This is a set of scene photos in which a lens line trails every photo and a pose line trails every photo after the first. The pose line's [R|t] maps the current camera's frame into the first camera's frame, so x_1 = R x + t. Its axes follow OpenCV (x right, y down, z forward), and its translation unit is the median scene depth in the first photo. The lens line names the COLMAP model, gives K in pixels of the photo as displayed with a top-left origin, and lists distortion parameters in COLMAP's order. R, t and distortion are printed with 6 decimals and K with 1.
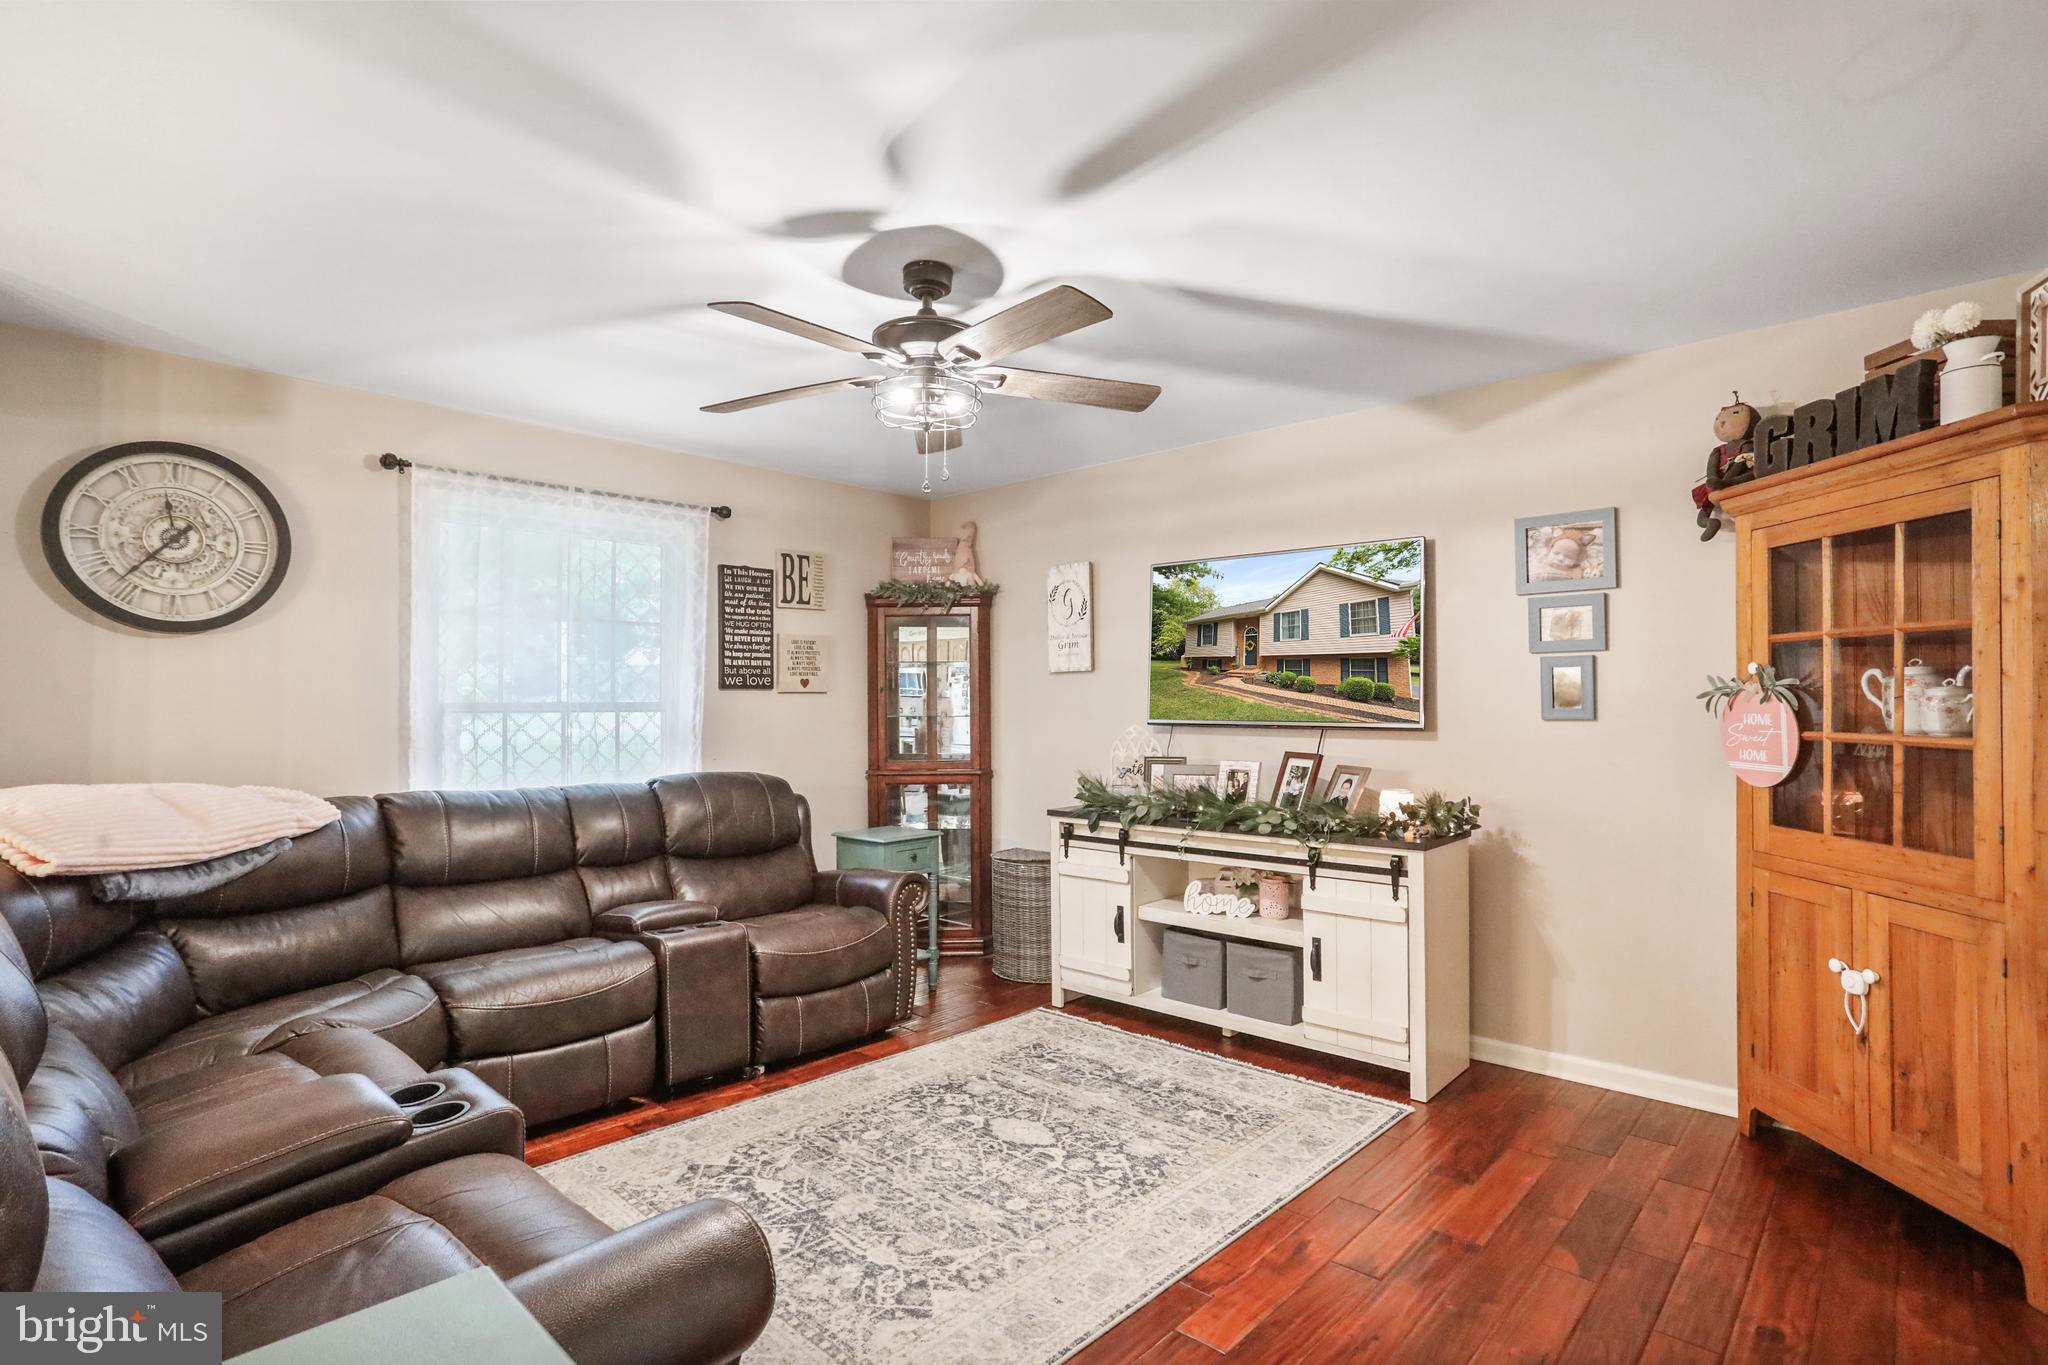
lens RADIAL K [[1029.6, 0, 1024.0], [0, 1029.6, 682.5], [0, 0, 1]] dist [-0.070842, 0.000029]
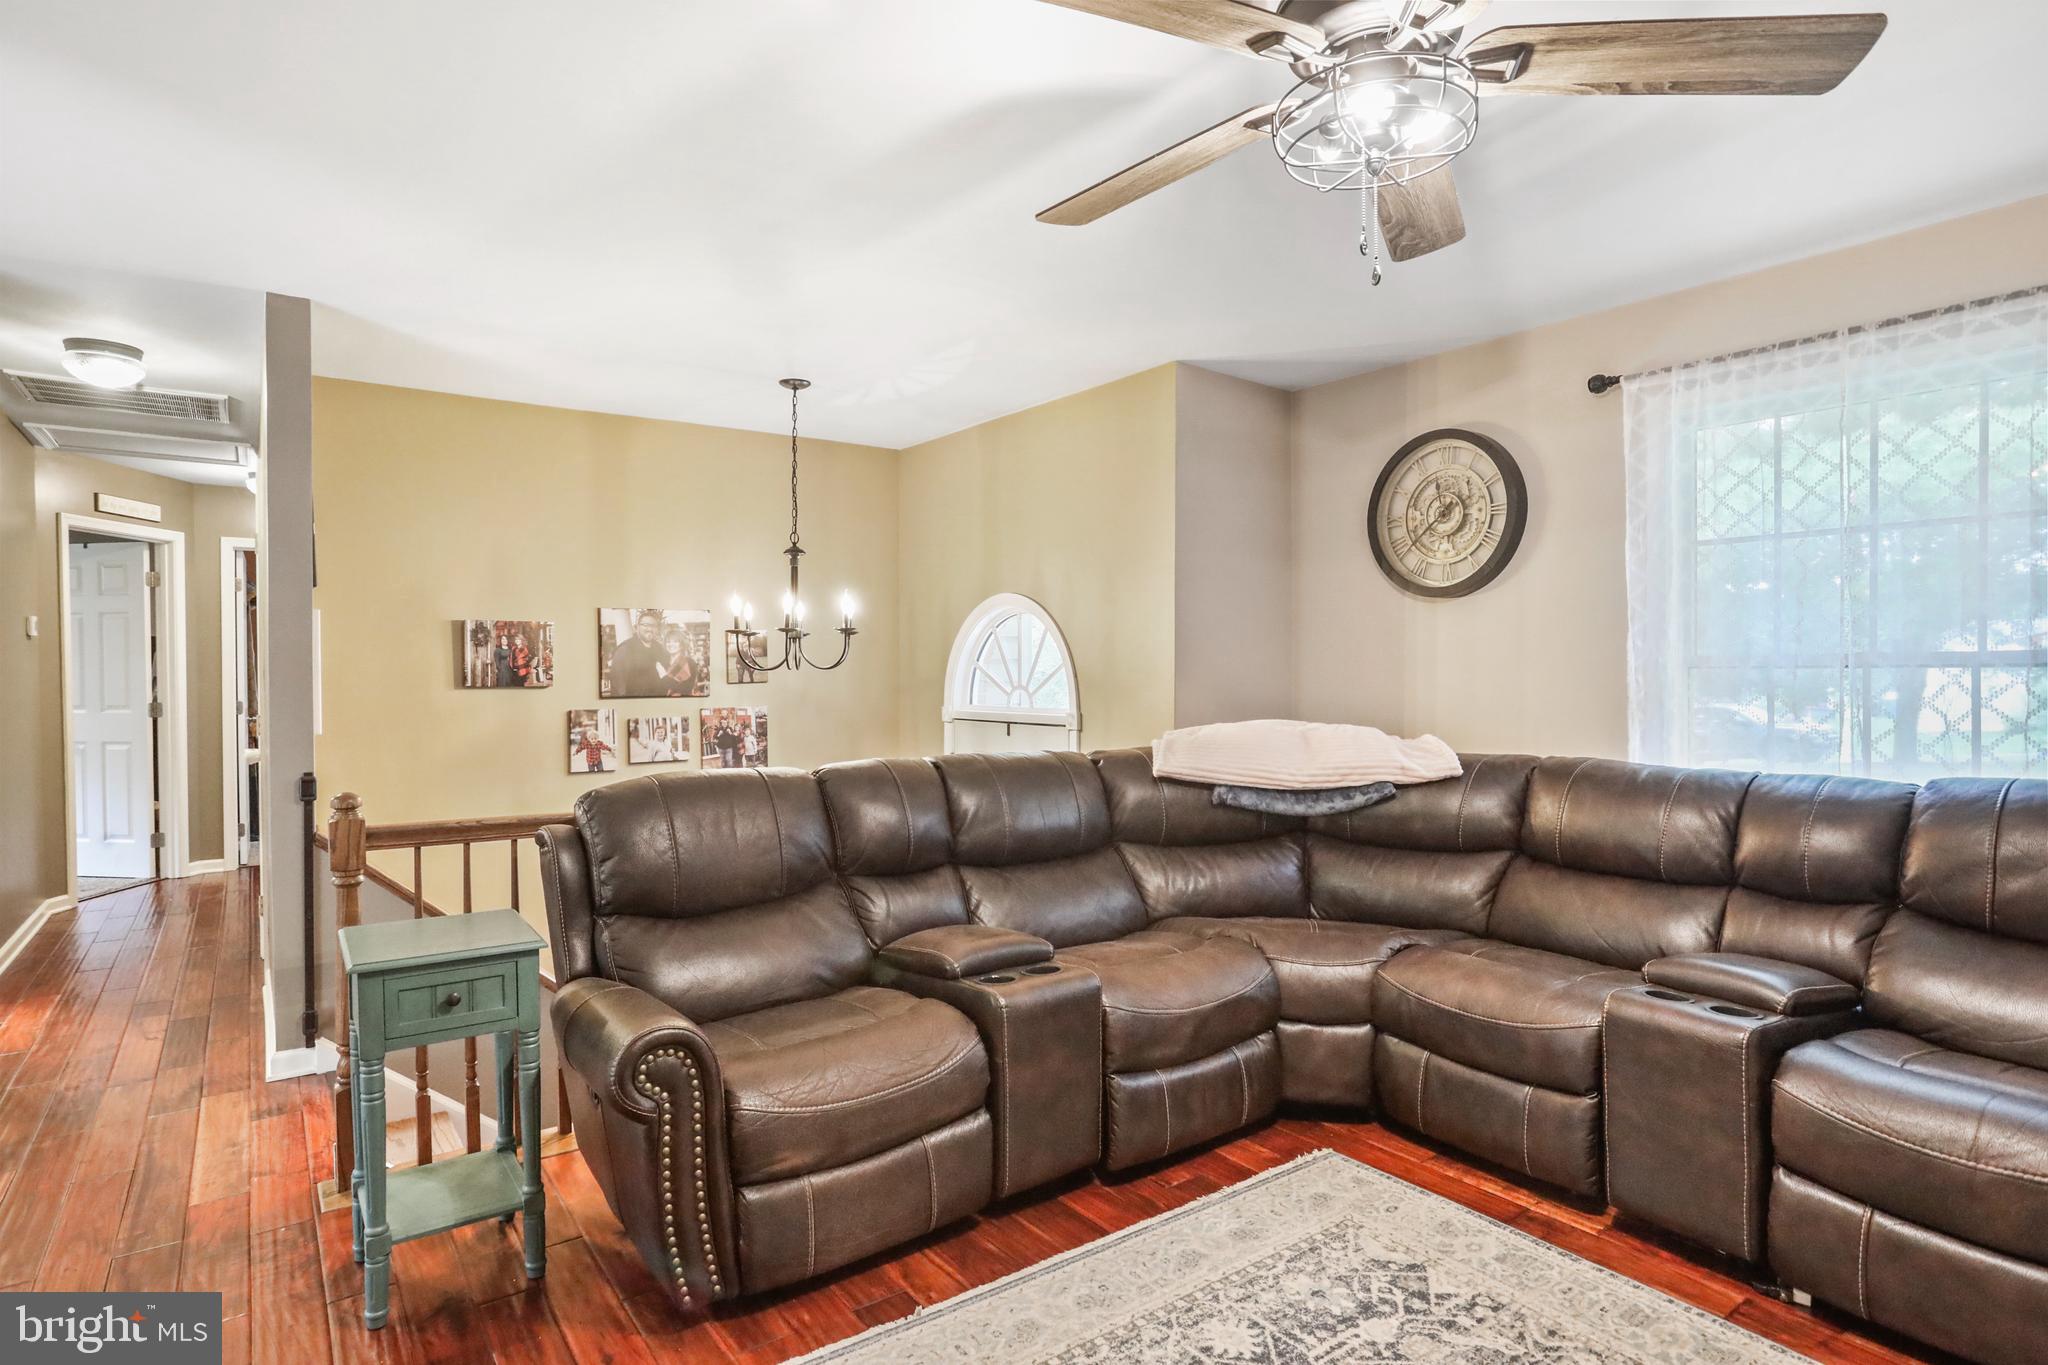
lens RADIAL K [[1082.2, 0, 1024.0], [0, 1082.2, 682.5], [0, 0, 1]] dist [-0.000961, -0.000025]
pose [[-0.202855, 0.019964, -0.979005, 0.462135], [0.029843, 0.999454, 0.014197, 0.015798], [0.978754, -0.026337, -0.203340, 0.778808]]
